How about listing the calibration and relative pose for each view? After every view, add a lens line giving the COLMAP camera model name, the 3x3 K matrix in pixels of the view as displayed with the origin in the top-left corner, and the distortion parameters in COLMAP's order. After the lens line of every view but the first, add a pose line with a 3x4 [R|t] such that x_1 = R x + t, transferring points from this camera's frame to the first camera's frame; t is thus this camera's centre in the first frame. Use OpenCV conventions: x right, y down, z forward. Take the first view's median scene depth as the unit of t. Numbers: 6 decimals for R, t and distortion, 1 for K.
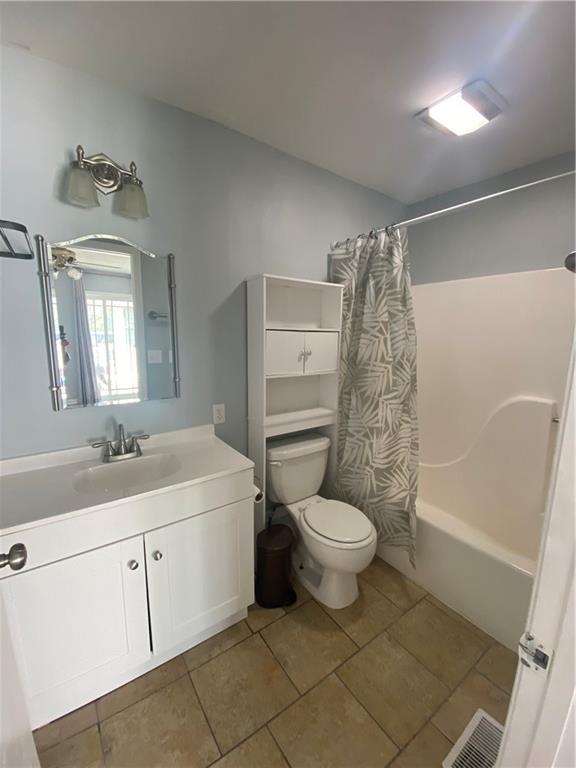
lens RADIAL K [[309.6, 0, 288.1], [0, 309.6, 382.1], [0, 0, 1]] dist [0.029974, -0.027839]
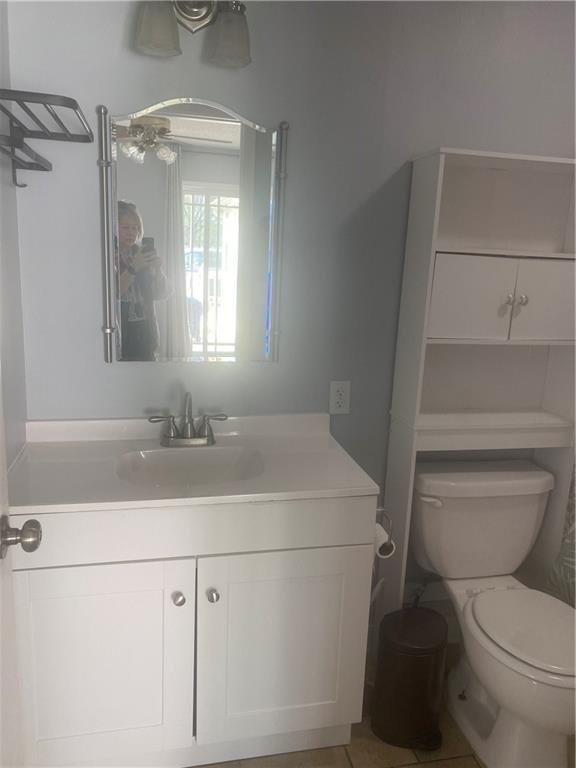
lens RADIAL K [[580.6, 0, 284.4], [0, 580.6, 380.5], [0, 0, 1]] dist [0.058005, -0.097506]
pose [[0.918427, 0.112526, -0.379248, 0.099757], [-0.091683, 0.993135, 0.072641, 0.001475], [0.384819, -0.031945, 0.922439, -0.047515]]
